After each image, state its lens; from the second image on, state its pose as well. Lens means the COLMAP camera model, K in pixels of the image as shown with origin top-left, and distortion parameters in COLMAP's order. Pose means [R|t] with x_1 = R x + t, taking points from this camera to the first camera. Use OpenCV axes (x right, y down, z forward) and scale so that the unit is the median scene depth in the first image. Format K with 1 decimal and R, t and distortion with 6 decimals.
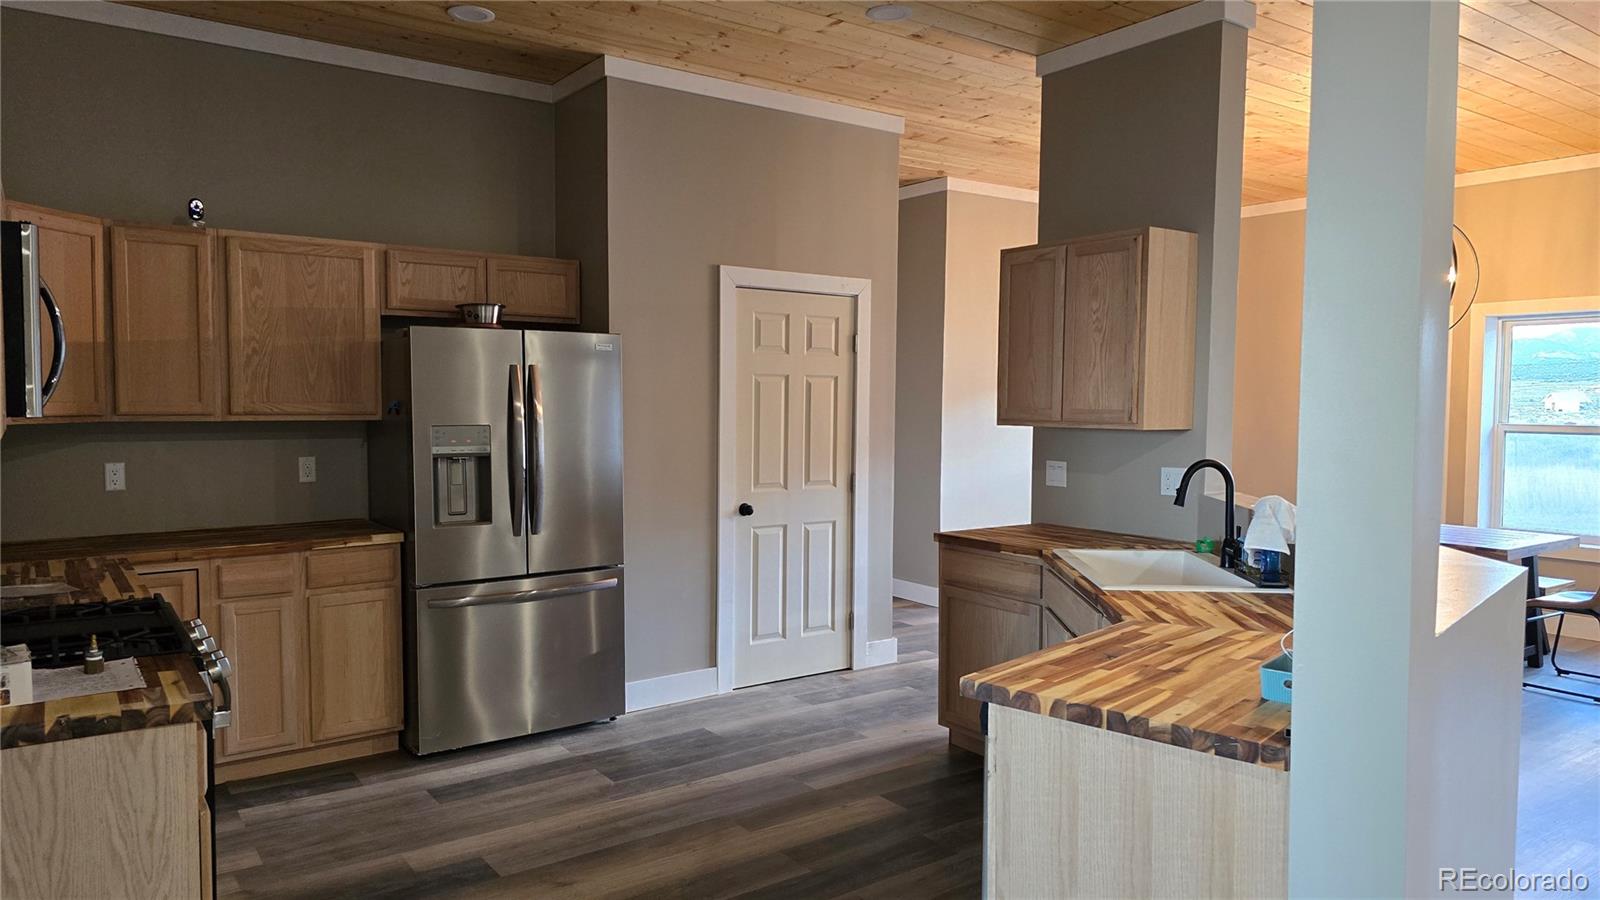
lens RADIAL K [[1072.5, 0, 813.0], [0, 1072.5, 454.0], [0, 0, 1]] dist [0.072136, -0.064567]
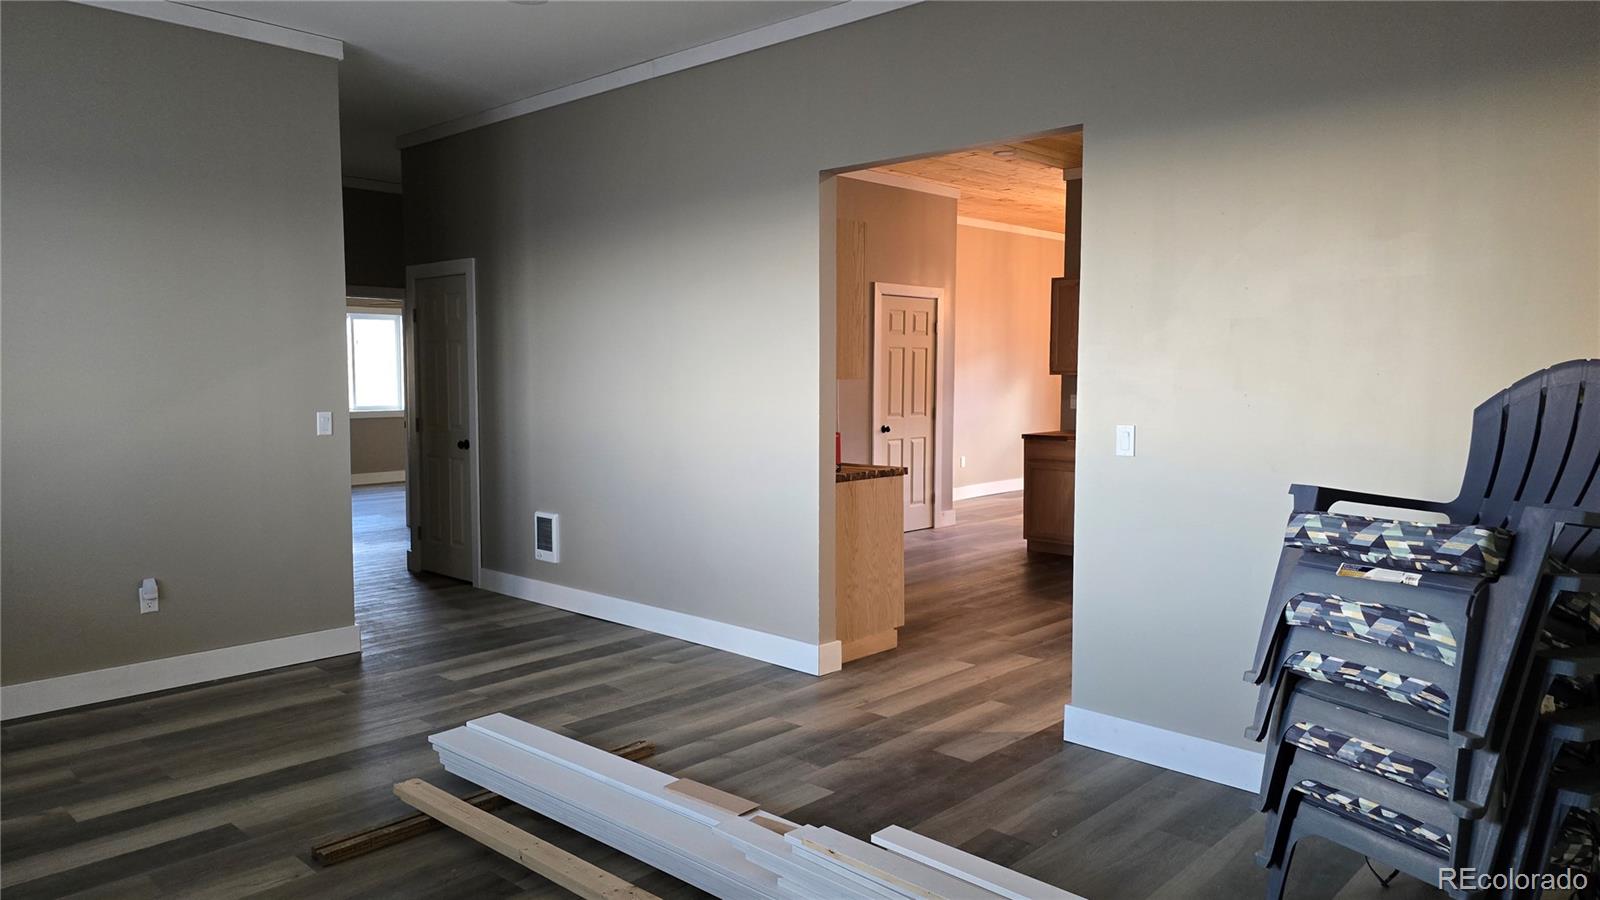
lens RADIAL K [[1072.5, 0, 813.2], [0, 1072.5, 433.5], [0, 0, 1]] dist [0.072136, -0.064567]
pose [[0.983711, -0.019553, 0.178688, -0.548566], [0.017359, 0.999754, 0.013836, 0.039883], [-0.178915, -0.010509, 0.983808, -0.716877]]
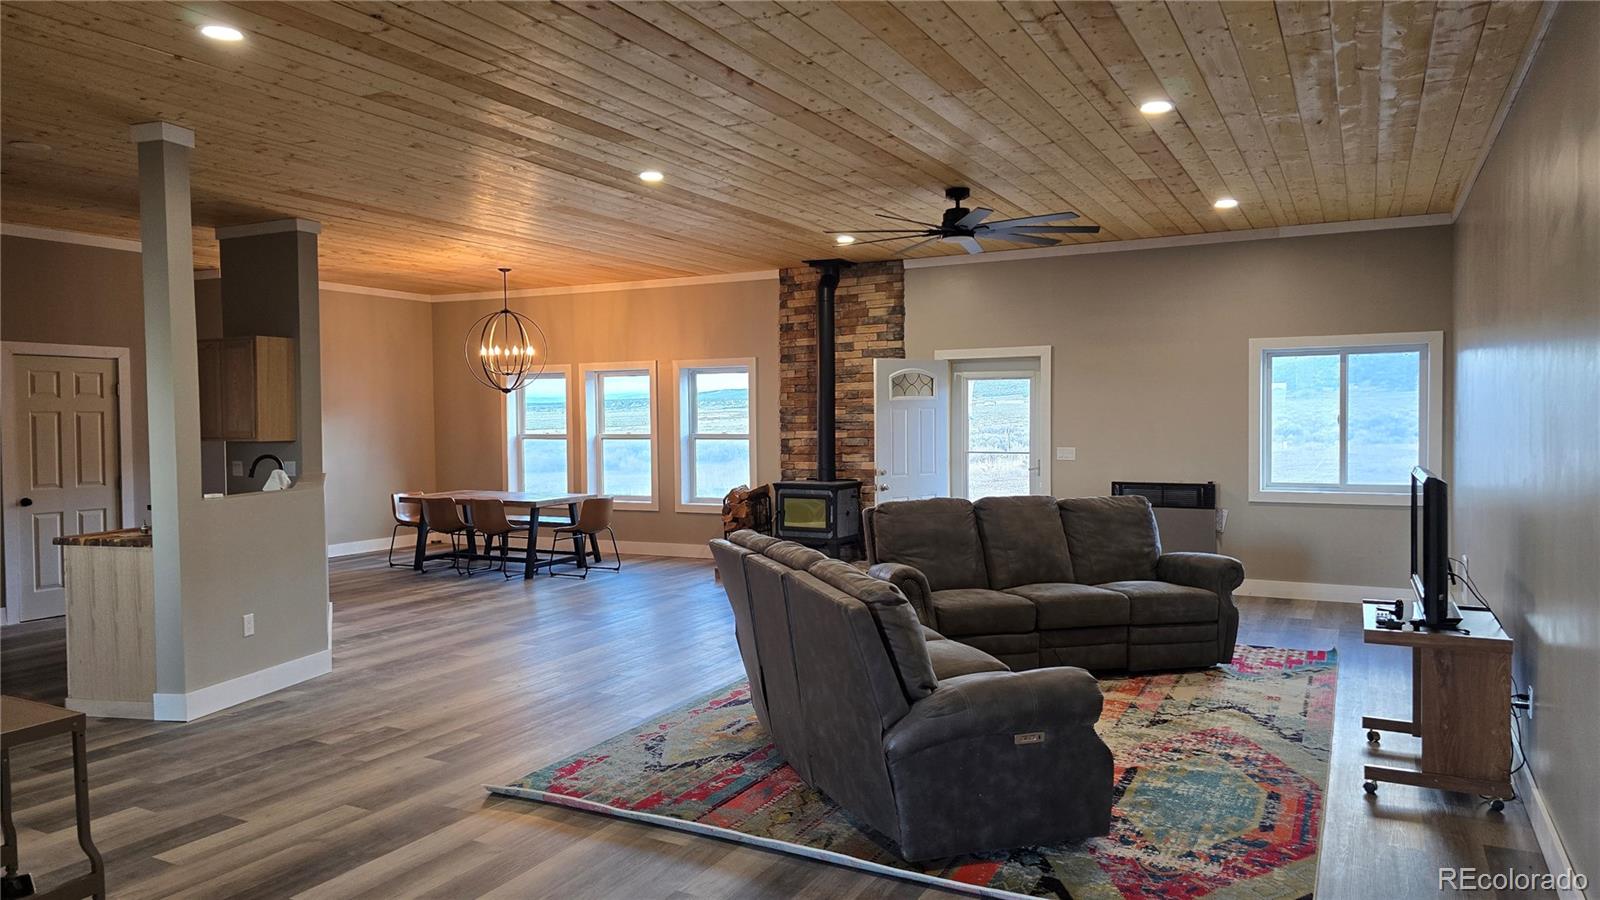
lens RADIAL K [[1072.5, 0, 810.3], [0, 1072.5, 448.8], [0, 0, 1]] dist [0.072136, -0.064567]
pose [[0.894894, -0.029082, 0.445330, 0.281385], [0.038514, 0.999184, -0.012141, 0.045002], [-0.444613, 0.028016, 0.895284, -1.012364]]
